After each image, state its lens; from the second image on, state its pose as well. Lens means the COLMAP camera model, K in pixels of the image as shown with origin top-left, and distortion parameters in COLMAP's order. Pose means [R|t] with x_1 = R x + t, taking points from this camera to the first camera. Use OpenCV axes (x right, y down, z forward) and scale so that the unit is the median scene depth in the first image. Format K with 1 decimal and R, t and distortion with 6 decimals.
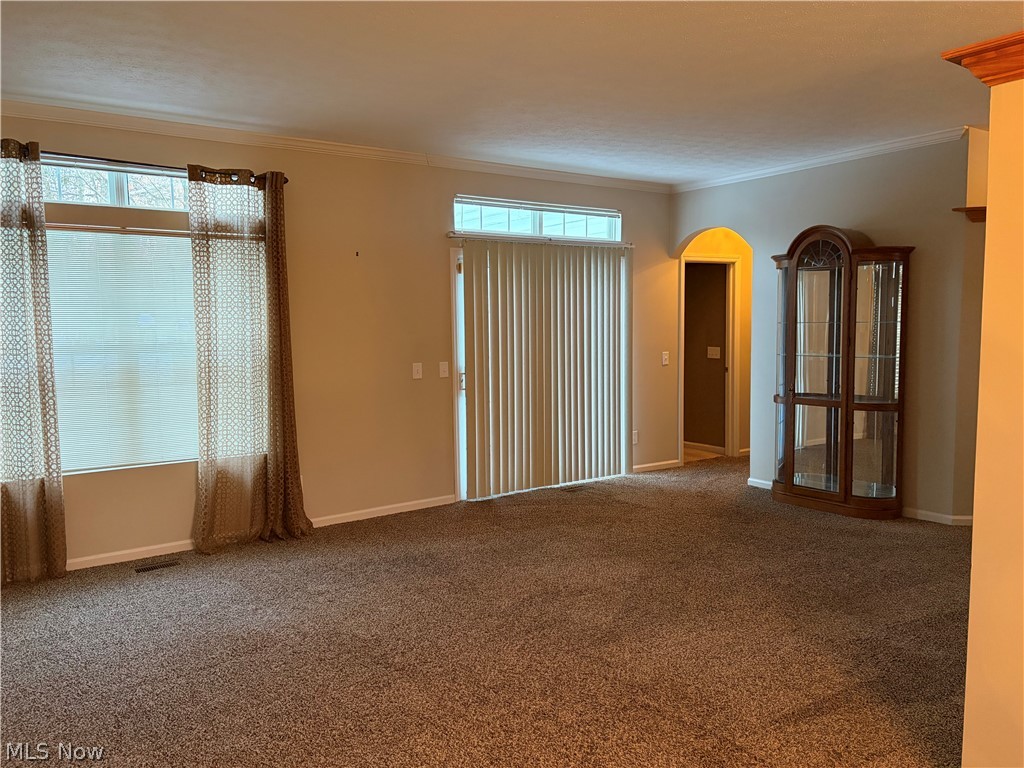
lens RADIAL K [[766.3, 0, 510.8], [0, 766.3, 385.2], [0, 0, 1]] dist [0.010714, 0.001790]
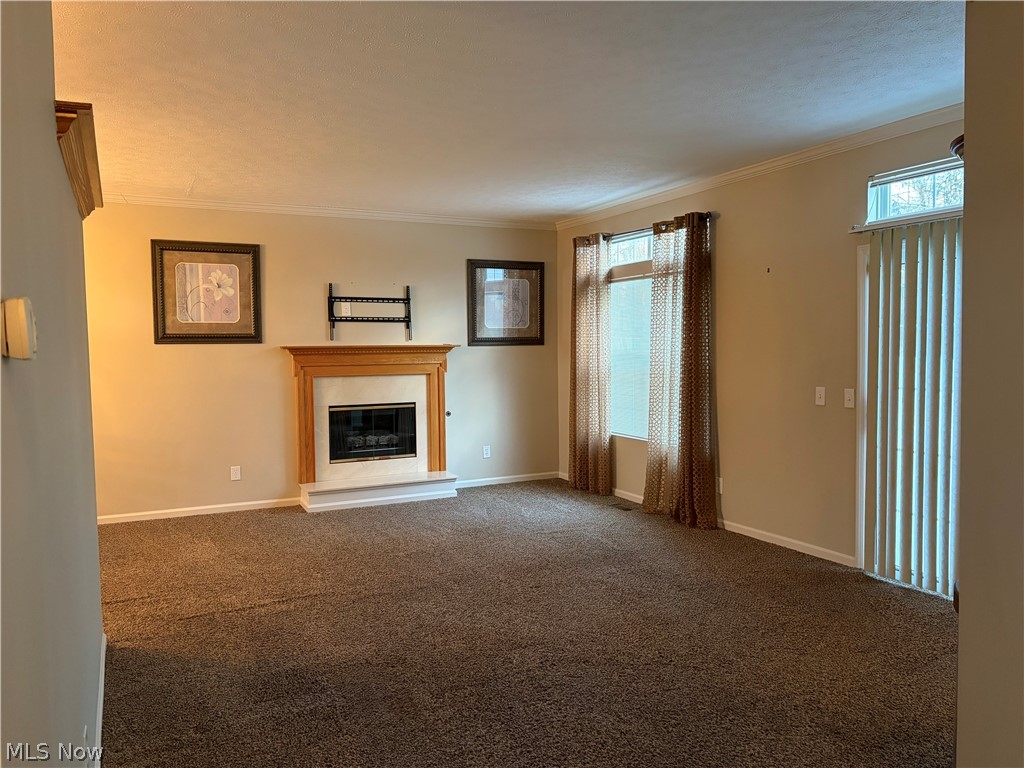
lens RADIAL K [[766.3, 0, 511.0], [0, 766.3, 382.7], [0, 0, 1]] dist [0.010714, 0.001790]
pose [[-0.174501, 0.059053, -0.982885, 0.919817], [-0.078555, 0.994183, 0.073678, -0.081699], [0.981518, 0.090068, -0.168847, 0.941973]]
